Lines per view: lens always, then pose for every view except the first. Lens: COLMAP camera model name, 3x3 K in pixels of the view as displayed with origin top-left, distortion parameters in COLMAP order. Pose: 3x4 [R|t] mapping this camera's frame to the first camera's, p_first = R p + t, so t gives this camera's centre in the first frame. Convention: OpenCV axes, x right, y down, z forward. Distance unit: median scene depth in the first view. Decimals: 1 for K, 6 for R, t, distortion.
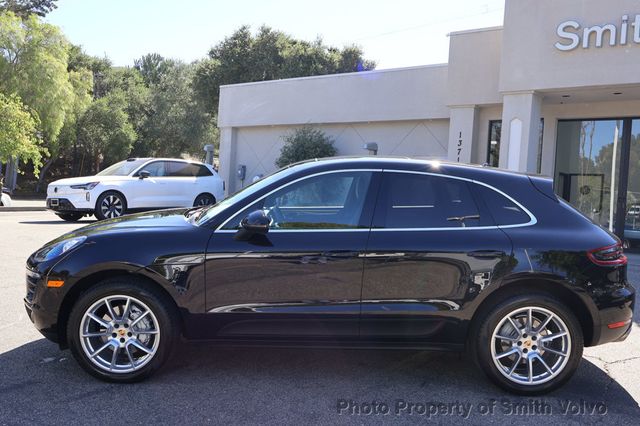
lens RADIAL K [[613.9, 0, 319.1], [0, 613.9, 214.9], [0, 0, 1]] dist [-0.005186, 0.000000]
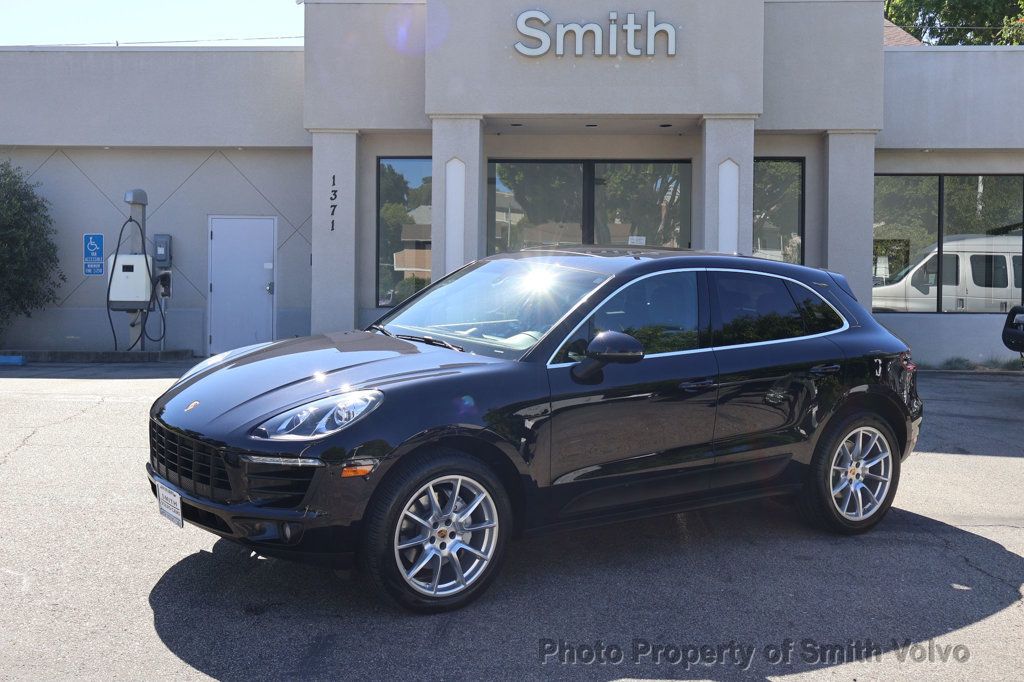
lens RADIAL K [[1259.4, 0, 510.9], [0, 1259.4, 338.0], [0, 0, 1]] dist [-0.074397, 0.000000]
pose [[0.806753, -0.059671, 0.587868, -0.405310], [0.048433, 0.998218, 0.034857, -0.022060], [-0.588900, 0.000351, 0.808206, -0.042428]]
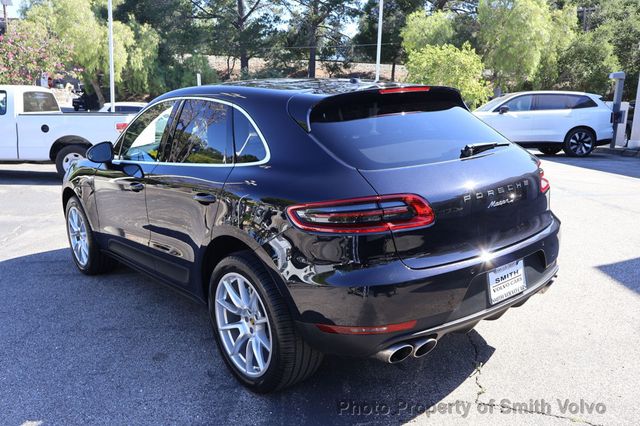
lens RADIAL K [[550.3, 0, 319.1], [0, 550.3, 213.4], [0, 0, 1]] dist [0.019181, -0.006966]
pose [[0.628800, 0.102064, -0.770840, 0.352550], [-0.012633, 0.992558, 0.121115, -0.002000], [0.777465, -0.066419, 0.625410, 0.255895]]
